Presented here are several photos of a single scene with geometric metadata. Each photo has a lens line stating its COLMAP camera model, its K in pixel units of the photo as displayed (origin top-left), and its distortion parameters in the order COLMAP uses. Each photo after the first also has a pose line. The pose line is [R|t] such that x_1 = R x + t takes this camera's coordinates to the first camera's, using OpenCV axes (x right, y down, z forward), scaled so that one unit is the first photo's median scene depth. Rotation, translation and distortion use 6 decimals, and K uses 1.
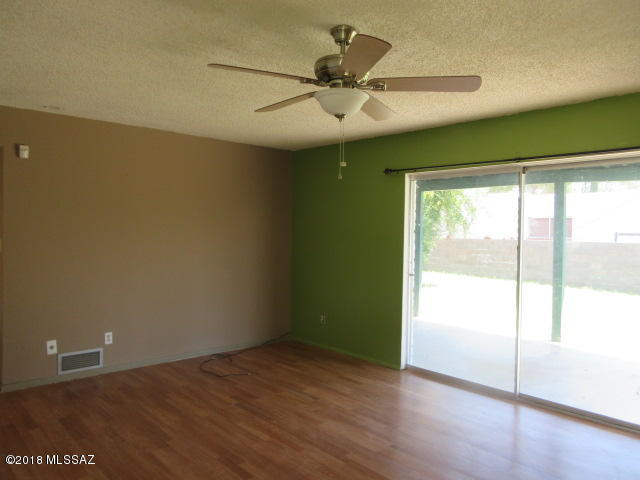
lens RADIAL K [[480.9, 0, 317.7], [0, 480.9, 238.6], [0, 0, 1]] dist [0.014459, -0.005410]
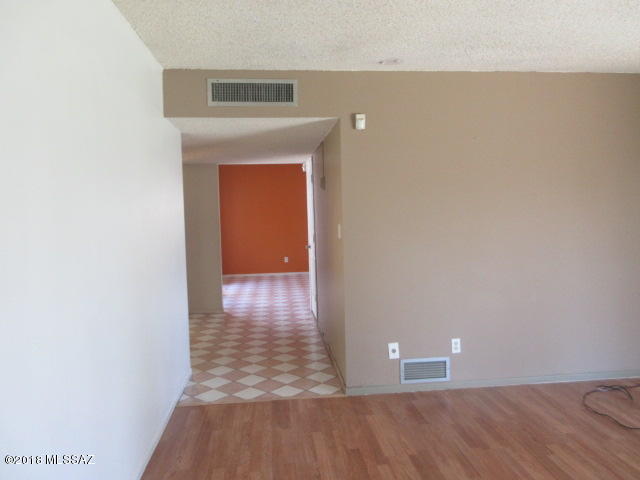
lens RADIAL K [[480.9, 0, 320.1], [0, 480.9, 239.4], [0, 0, 1]] dist [0.014459, -0.005410]
pose [[0.815668, 0.001777, -0.578517, -0.168034], [0.025022, 0.998951, 0.038347, -0.004656], [0.577978, -0.045754, 0.814768, 0.247398]]
